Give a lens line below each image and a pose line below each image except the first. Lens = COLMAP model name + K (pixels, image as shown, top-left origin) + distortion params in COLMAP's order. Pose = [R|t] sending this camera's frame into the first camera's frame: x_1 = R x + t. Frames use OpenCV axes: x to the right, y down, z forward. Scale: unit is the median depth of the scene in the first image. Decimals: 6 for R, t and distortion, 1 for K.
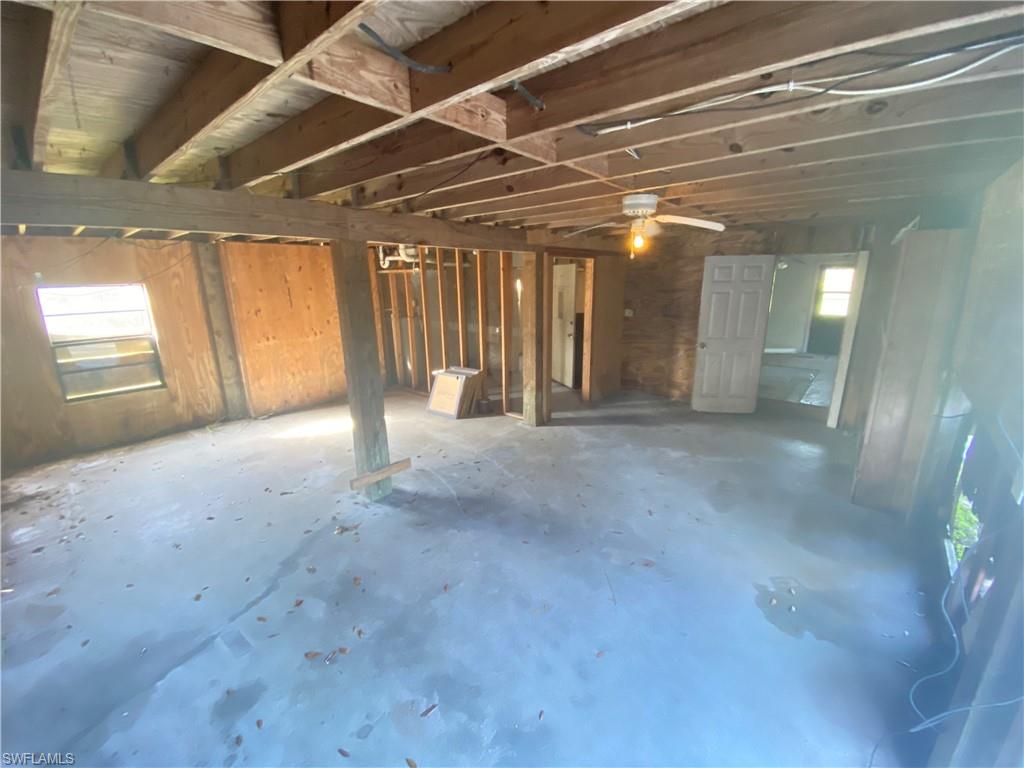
lens RADIAL K [[415.1, 0, 516.1], [0, 415.1, 383.1], [0, 0, 1]] dist [0.034718, -0.025990]
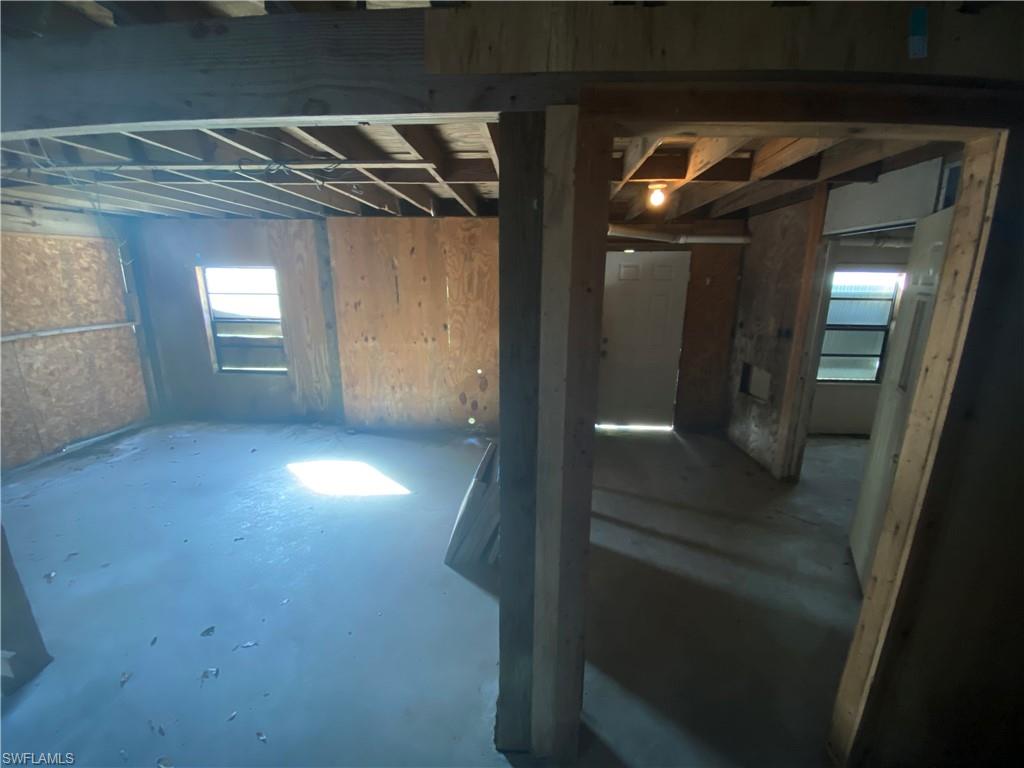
lens RADIAL K [[415.1, 0, 516.1], [0, 415.1, 383.1], [0, 0, 1]] dist [0.034718, -0.025990]
pose [[0.603999, 0.213233, -0.767930, 0.219645], [-0.212421, 0.971761, 0.102756, -0.173190], [0.768155, 0.101060, 0.632238, 0.753326]]
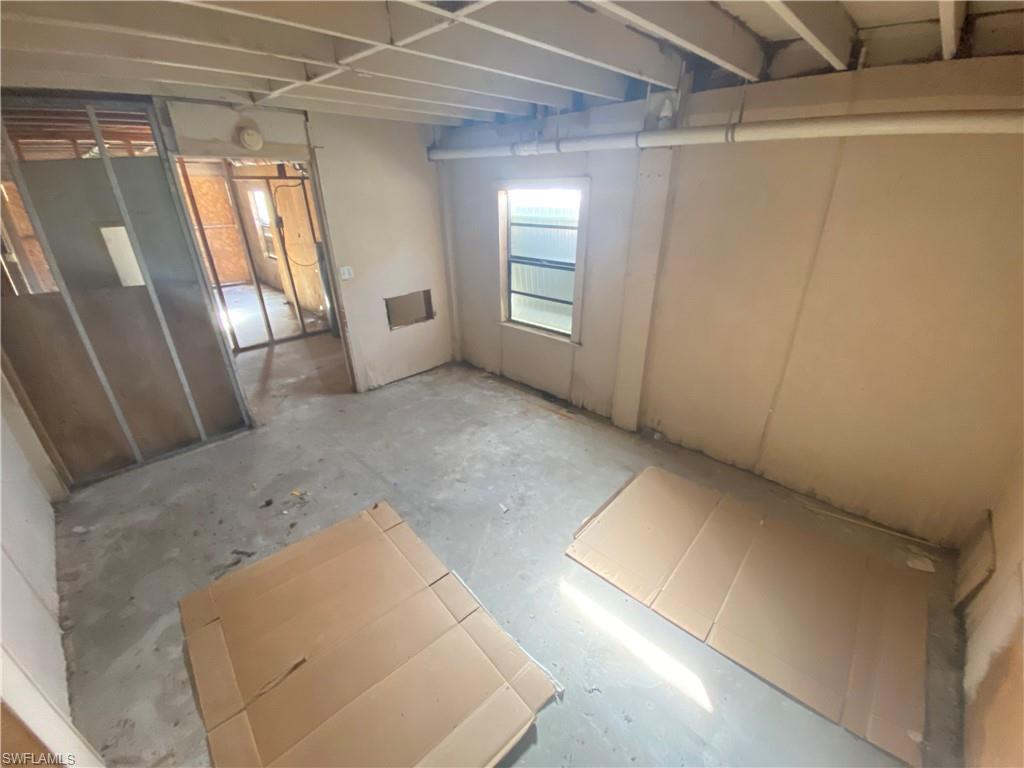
lens RADIAL K [[415.1, 0, 516.1], [0, 415.1, 383.1], [0, 0, 1]] dist [0.034718, -0.025990]
pose [[-0.063693, 0.442870, -0.894321, 0.660537], [-0.226164, 0.866419, 0.445160, -0.463415], [0.972005, 0.230617, 0.044976, 1.774713]]
